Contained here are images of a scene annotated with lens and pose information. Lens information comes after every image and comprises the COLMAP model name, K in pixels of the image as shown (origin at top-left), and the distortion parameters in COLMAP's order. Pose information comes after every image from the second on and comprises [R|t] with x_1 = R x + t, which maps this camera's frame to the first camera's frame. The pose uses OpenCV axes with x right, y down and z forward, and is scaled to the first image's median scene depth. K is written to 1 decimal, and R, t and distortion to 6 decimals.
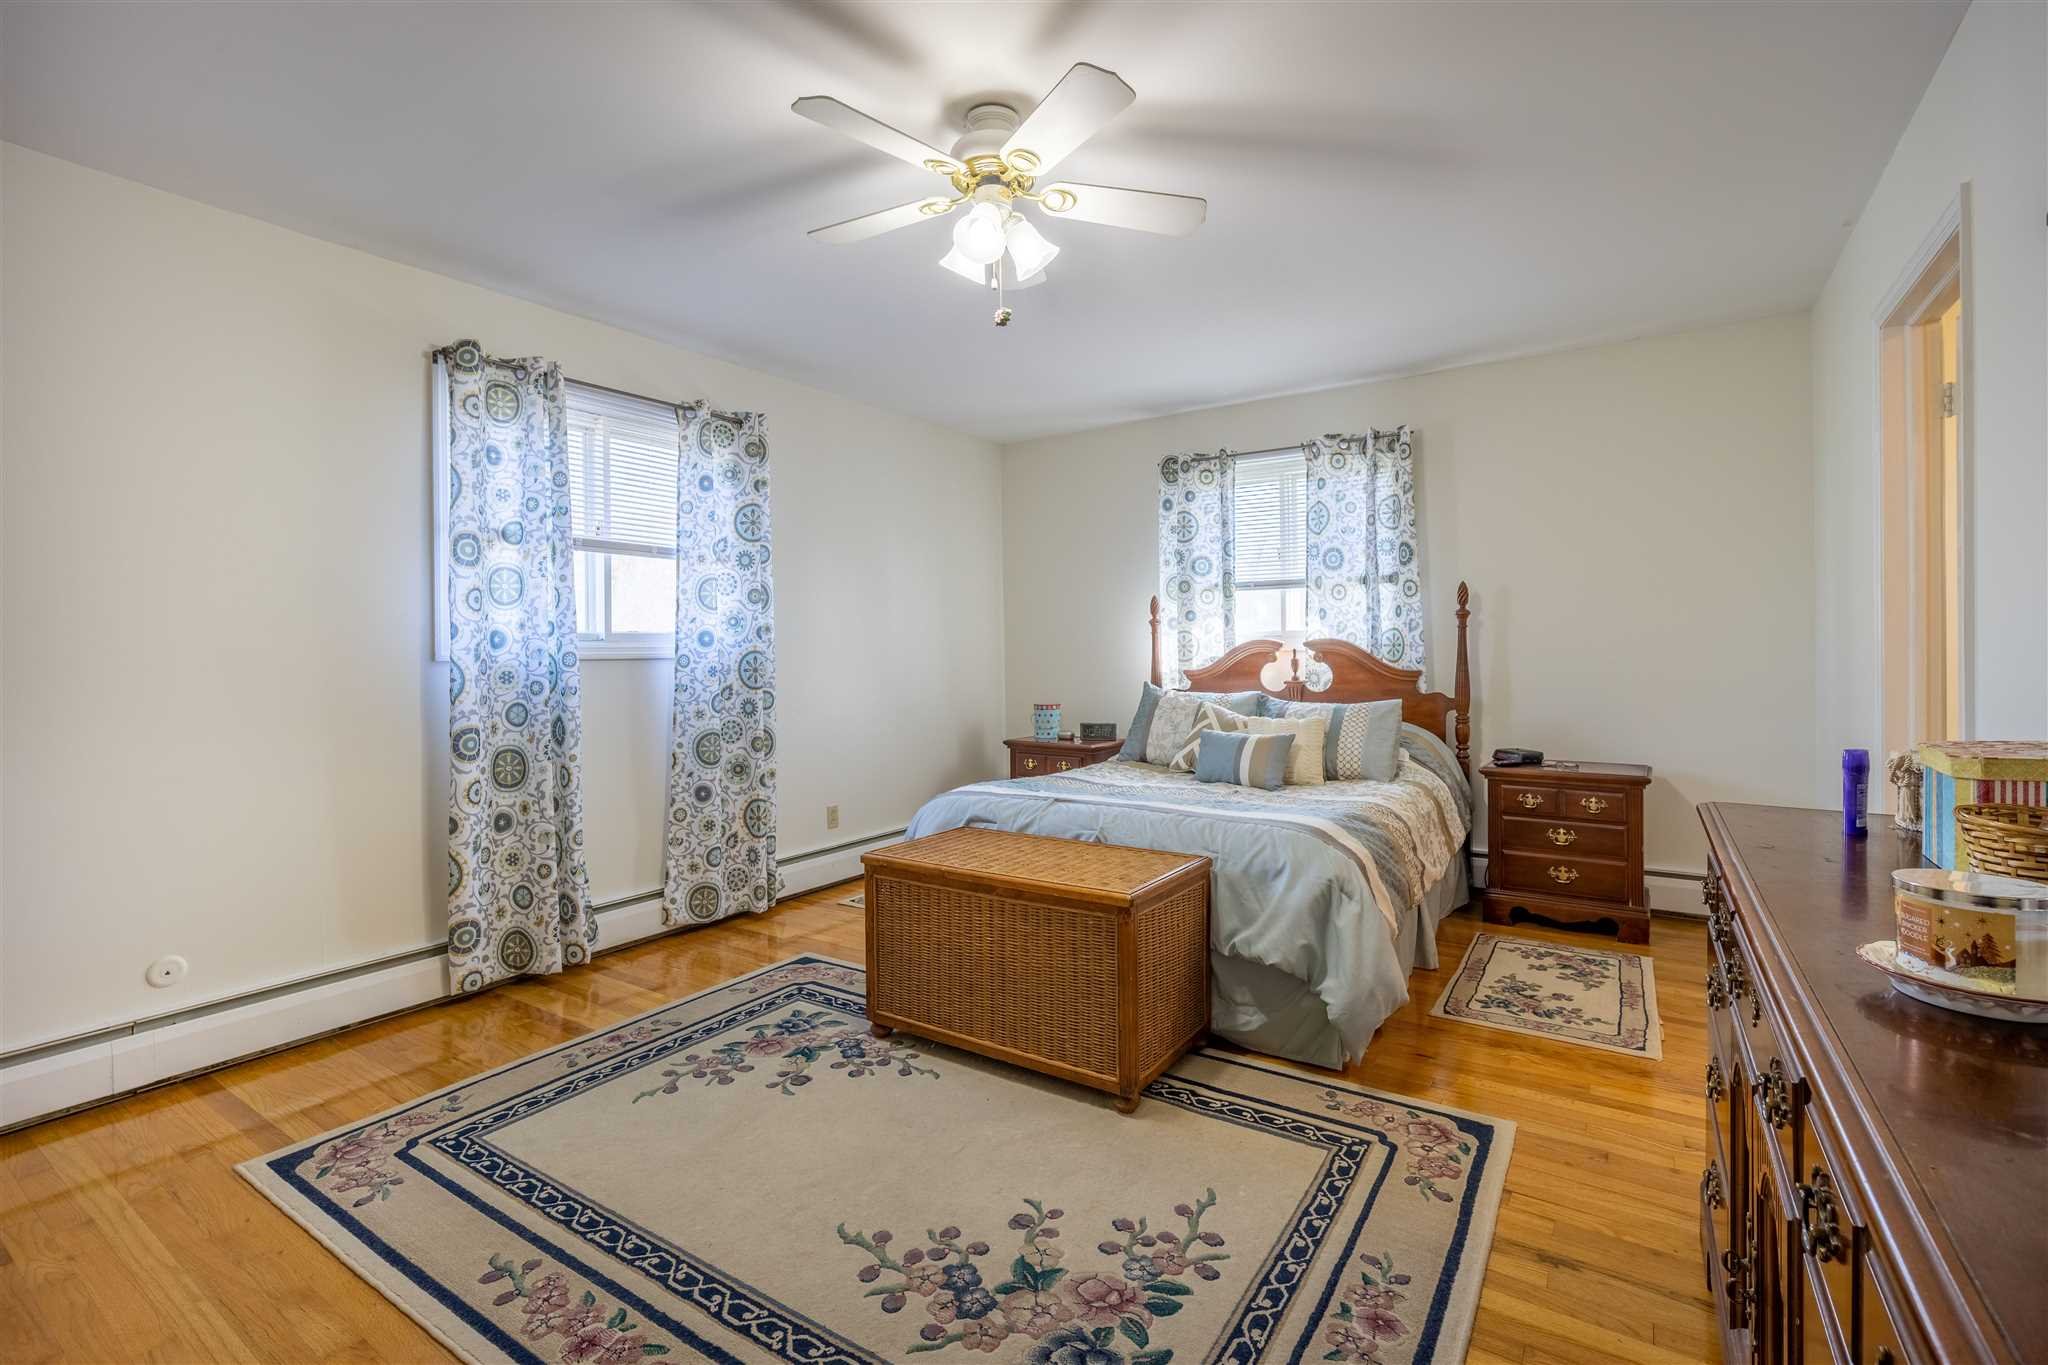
lens RADIAL K [[892.6, 0, 1020.7], [0, 892.6, 662.5], [0, 0, 1]] dist [-0.017280, 0.005365]
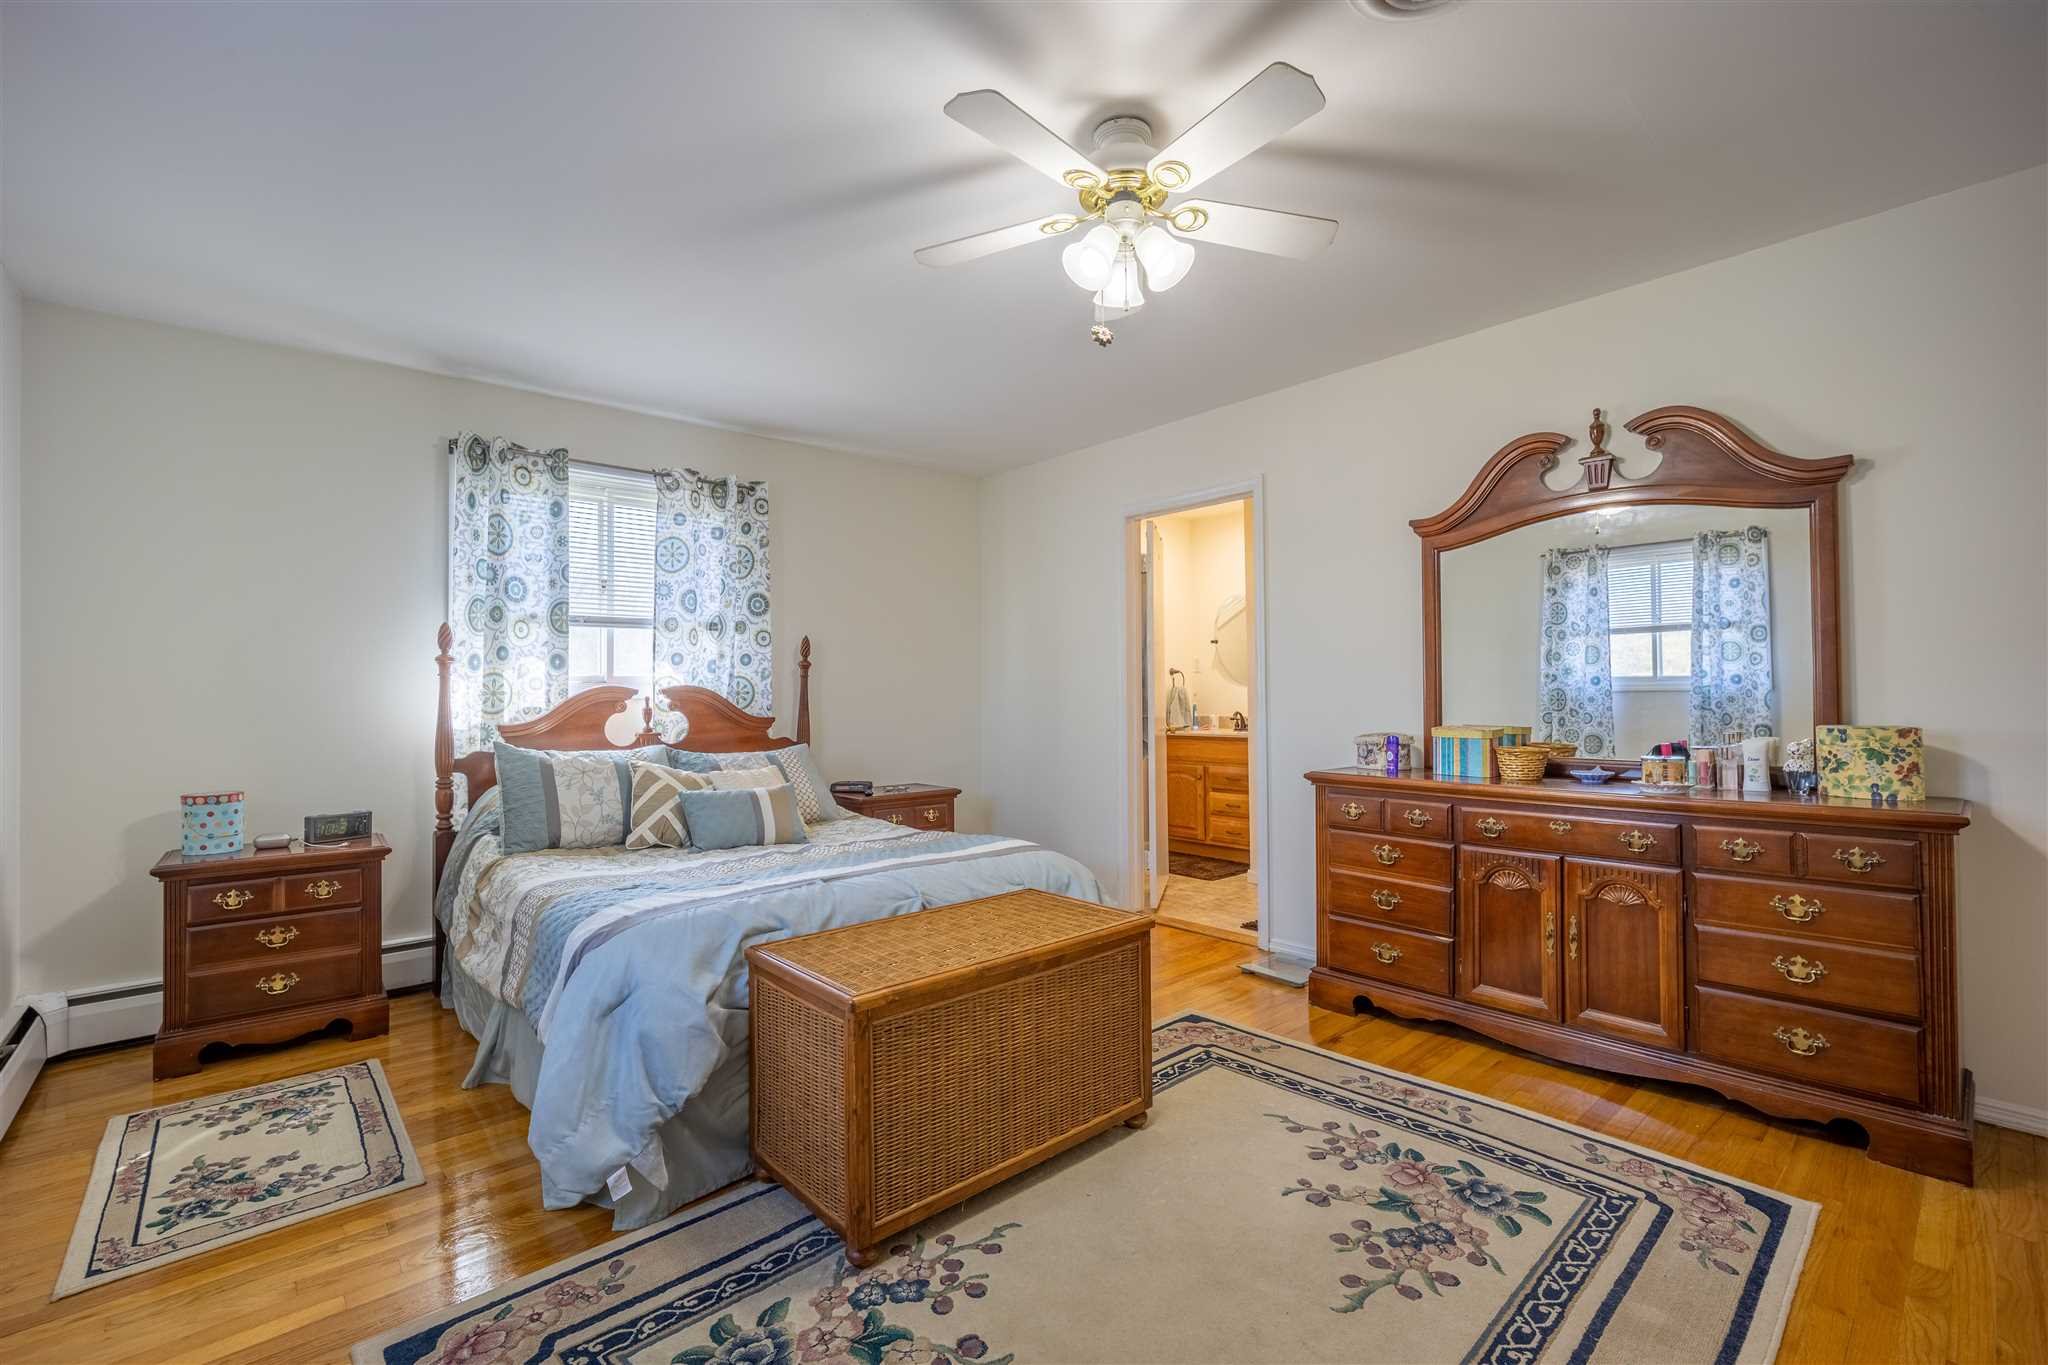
lens RADIAL K [[892.6, 0, 1020.0], [0, 892.6, 687.9], [0, 0, 1]] dist [-0.017280, 0.005365]
pose [[0.250535, 0.011611, 0.968038, -0.491055], [0.020130, 0.999649, -0.017200, -0.001316], [-0.967898, 0.023796, 0.250213, 0.443975]]
